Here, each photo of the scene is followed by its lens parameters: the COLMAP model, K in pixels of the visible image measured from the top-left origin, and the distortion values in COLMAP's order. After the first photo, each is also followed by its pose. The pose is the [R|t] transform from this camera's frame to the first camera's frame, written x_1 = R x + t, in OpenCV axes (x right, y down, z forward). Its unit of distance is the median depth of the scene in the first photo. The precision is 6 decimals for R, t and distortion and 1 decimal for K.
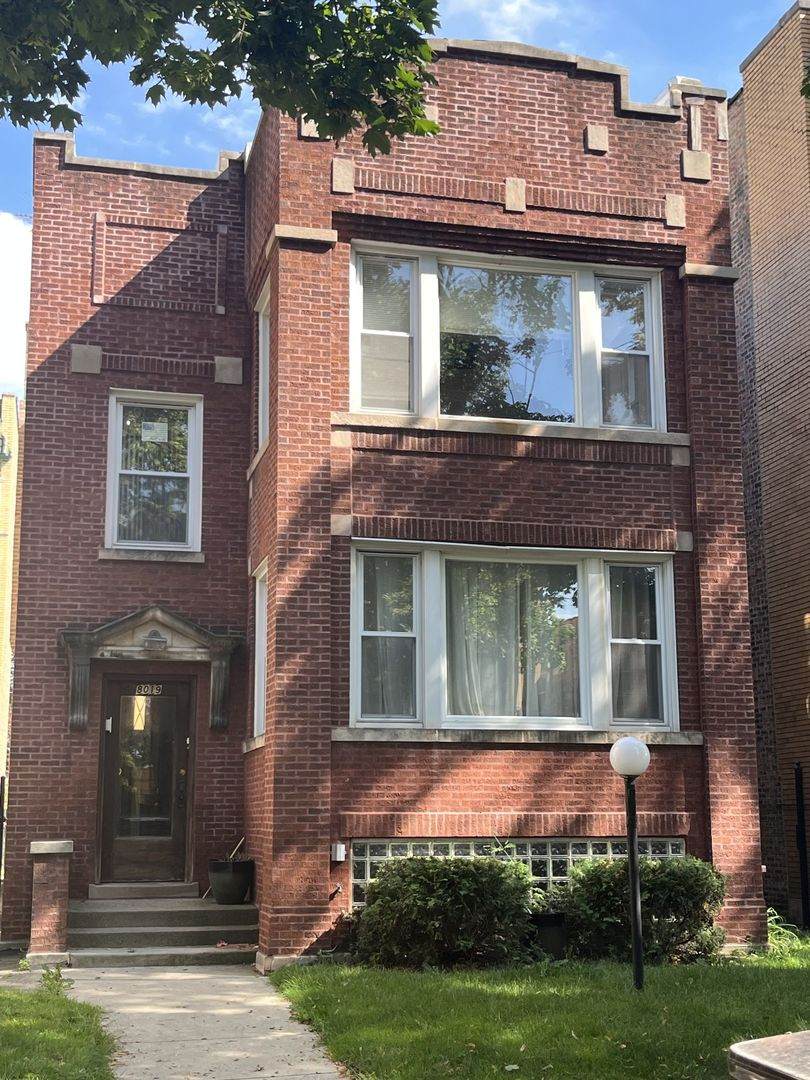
lens RADIAL K [[1411.7, 0, 405.0], [0, 1411.7, 540.0], [0, 0, 1]] dist [0.179232, -0.777283]
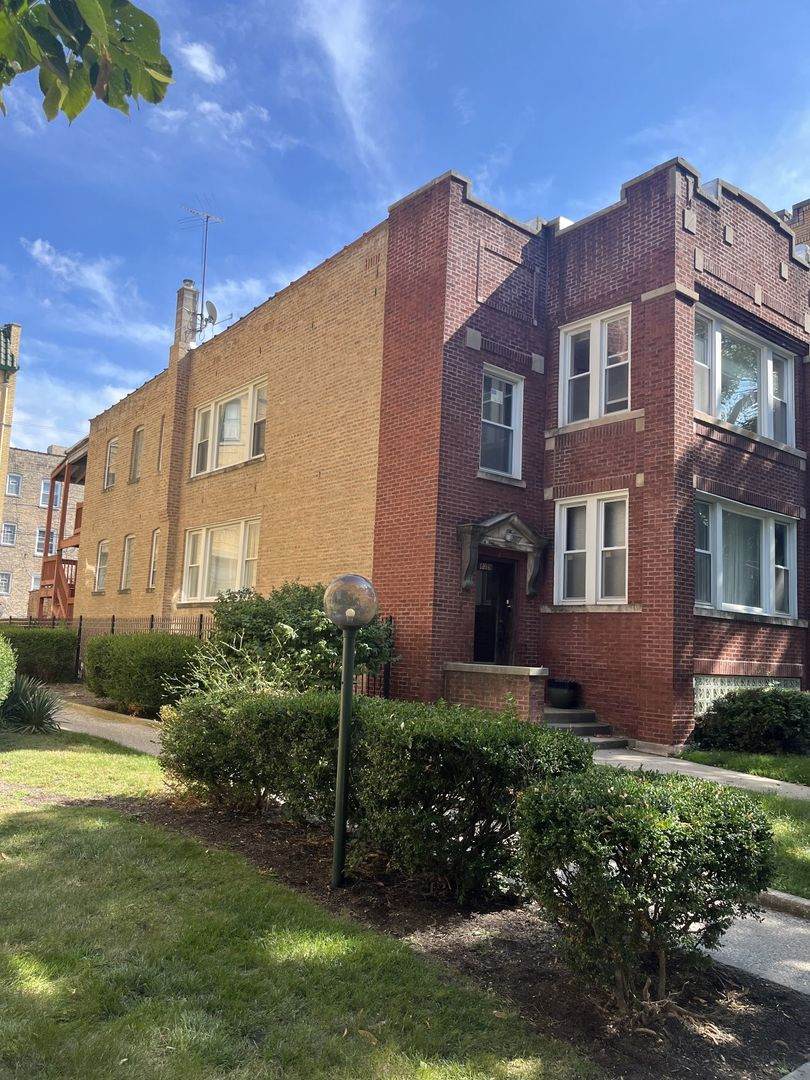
lens RADIAL K [[822.5, 0, 403.6], [0, 822.5, 543.2], [0, 0, 1]] dist [0.017210, 0.003645]
pose [[0.906664, 0.100436, 0.409724, -0.642931], [-0.131634, 0.990107, 0.048581, 0.051205], [-0.400791, -0.097980, 0.910915, 0.248259]]
